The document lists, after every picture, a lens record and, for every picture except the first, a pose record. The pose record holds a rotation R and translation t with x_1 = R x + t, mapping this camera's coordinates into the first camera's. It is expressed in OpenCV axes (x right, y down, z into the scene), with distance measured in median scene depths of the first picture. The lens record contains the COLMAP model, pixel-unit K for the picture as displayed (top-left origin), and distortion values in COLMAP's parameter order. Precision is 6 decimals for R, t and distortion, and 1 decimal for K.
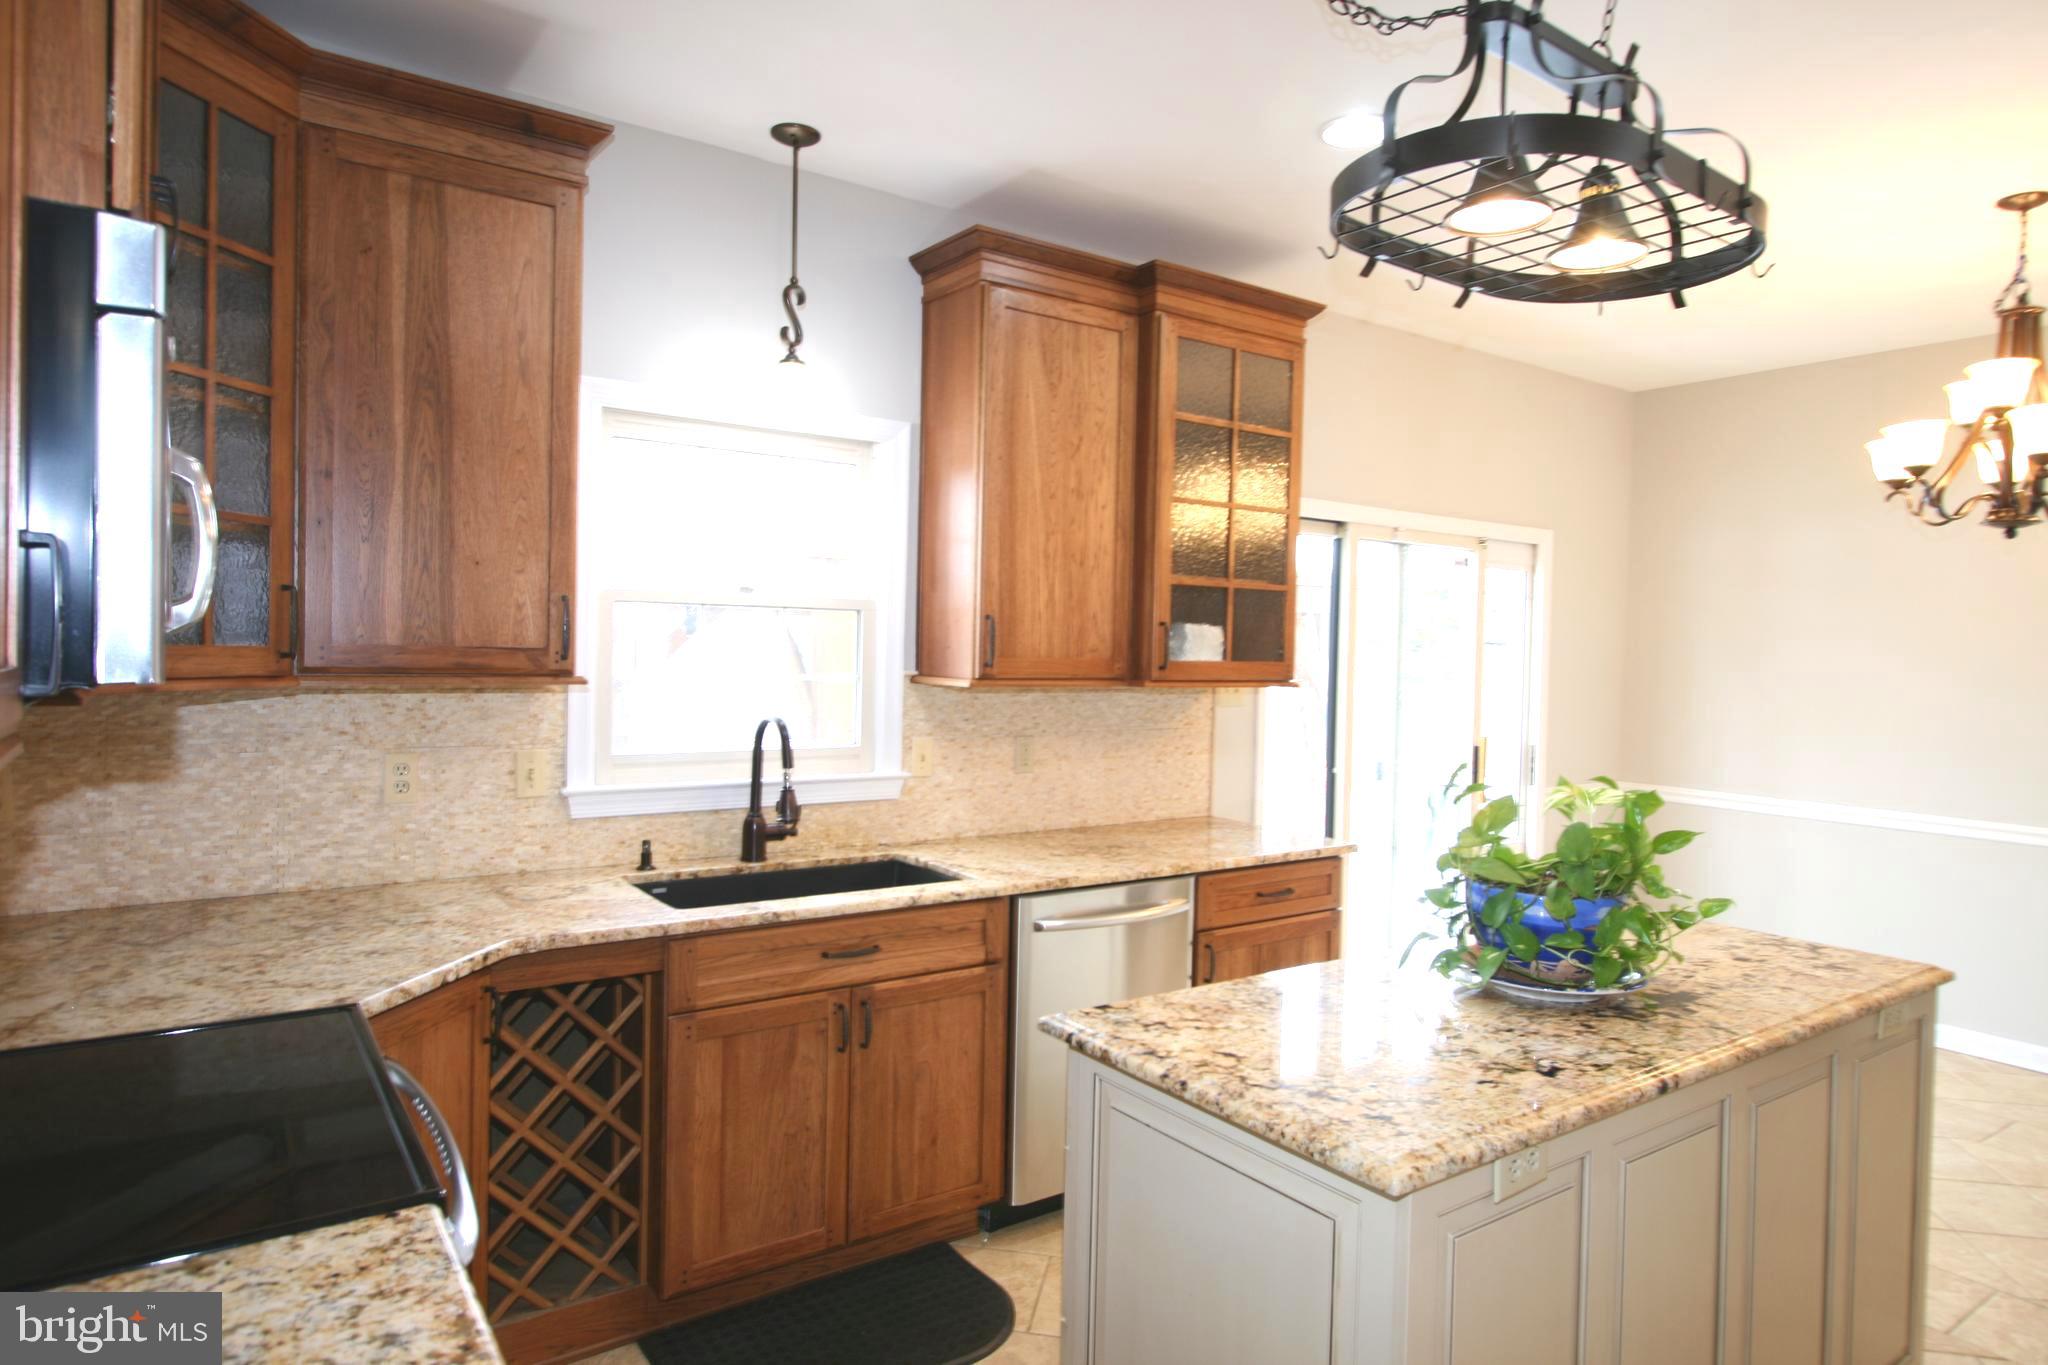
lens RADIAL K [[1201.2, 0, 1024.7], [0, 1201.2, 665.7], [0, 0, 1]] dist [-0.006713, 0.002711]
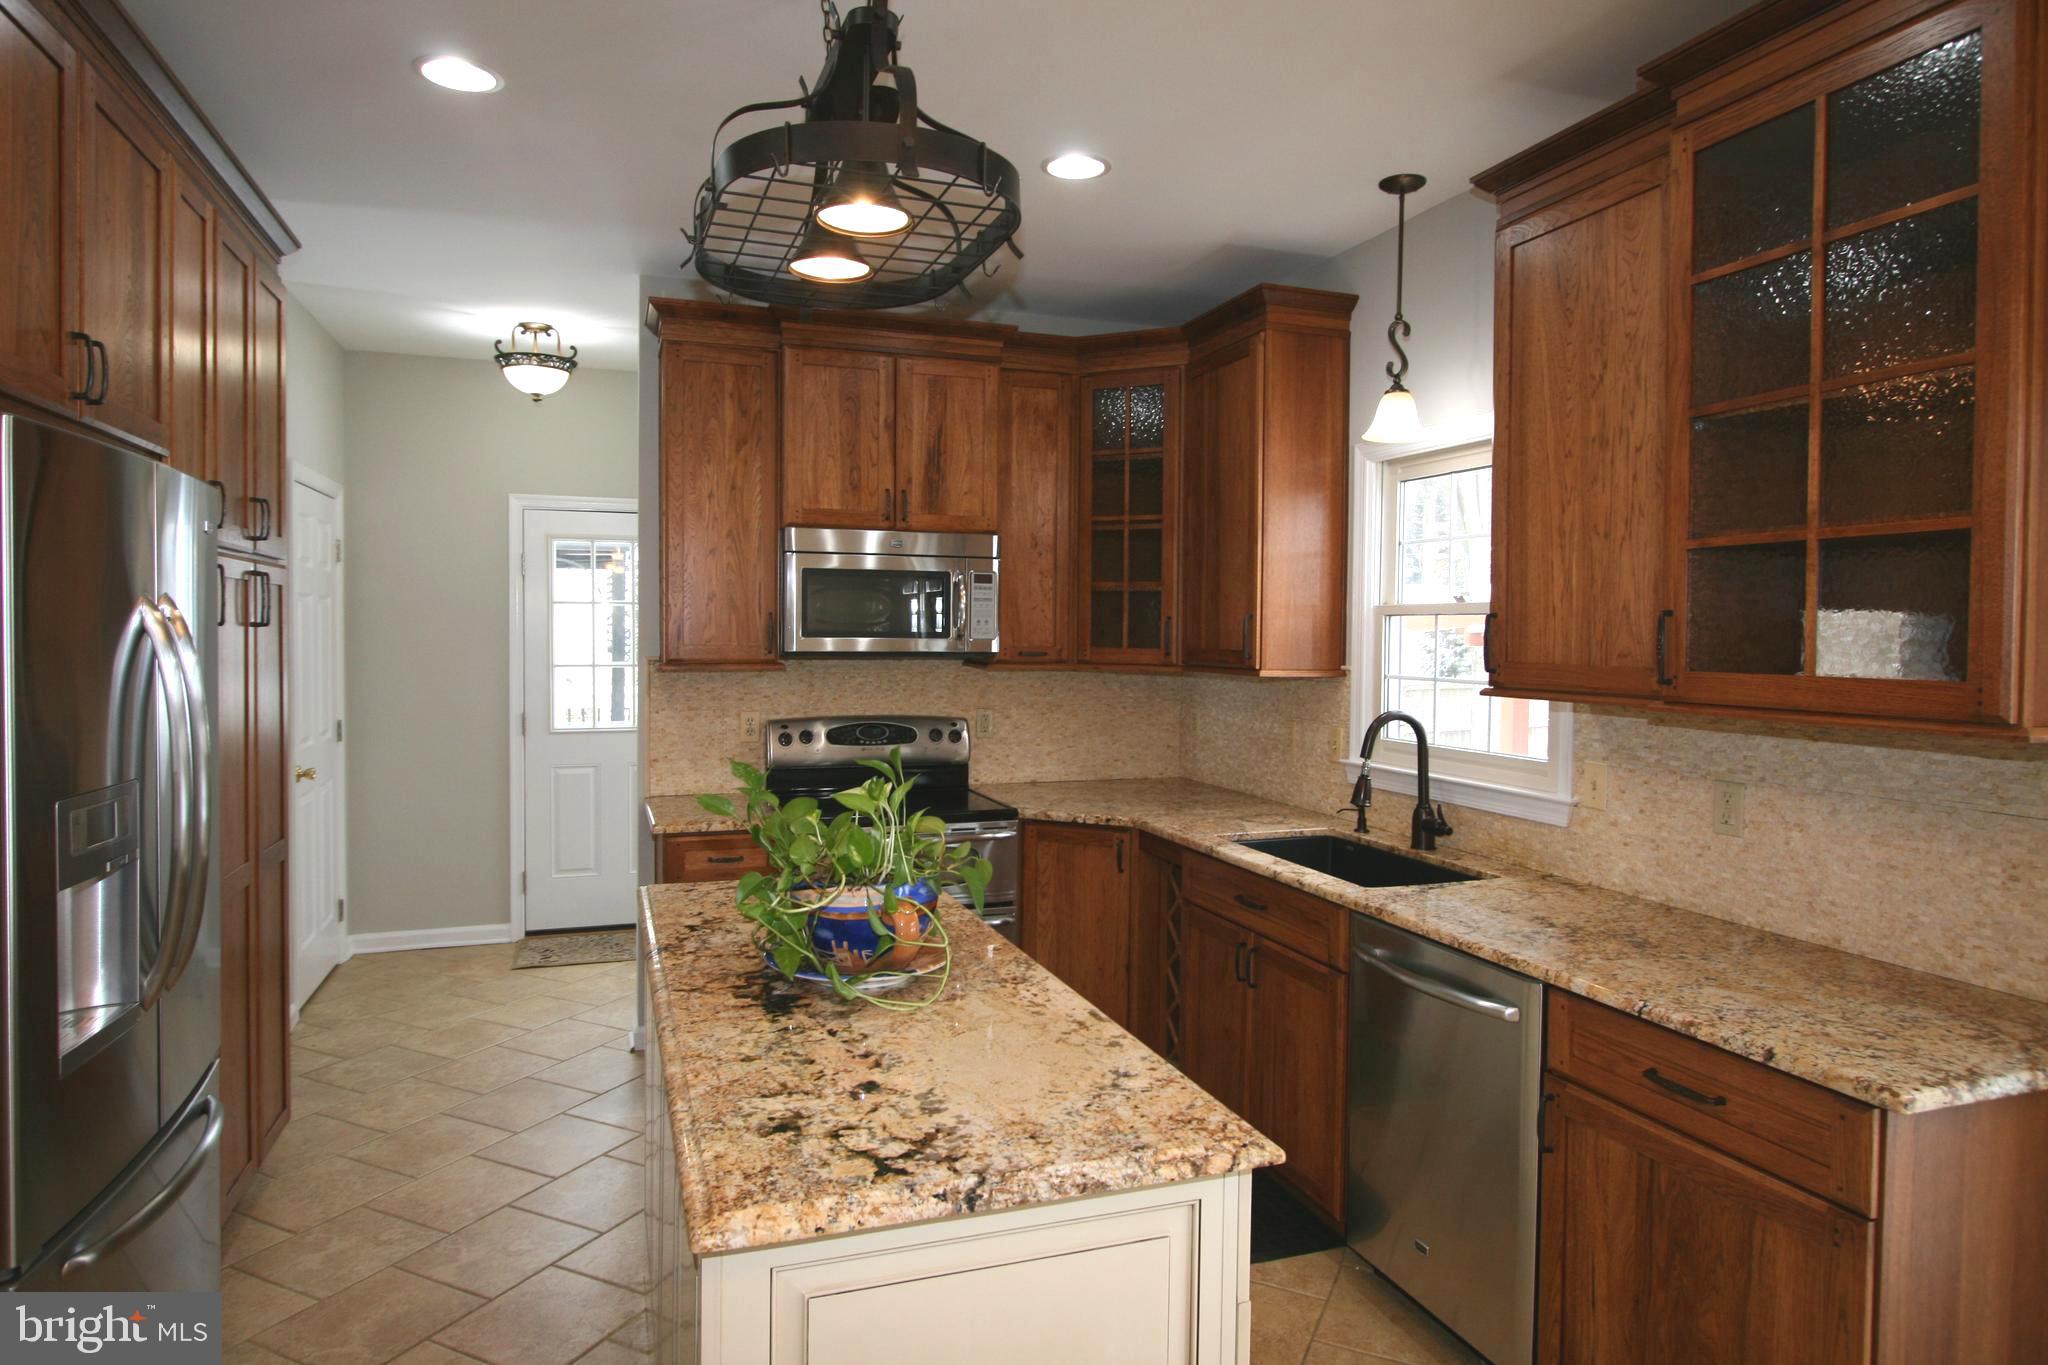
lens RADIAL K [[1201.2, 0, 1024.7], [0, 1201.2, 665.7], [0, 0, 1]] dist [-0.006713, 0.002711]
pose [[-0.270132, 0.001536, -0.962822, 0.843560], [-0.031969, 0.999433, 0.010564, -0.002931], [0.962292, 0.033634, -0.269930, 0.863451]]
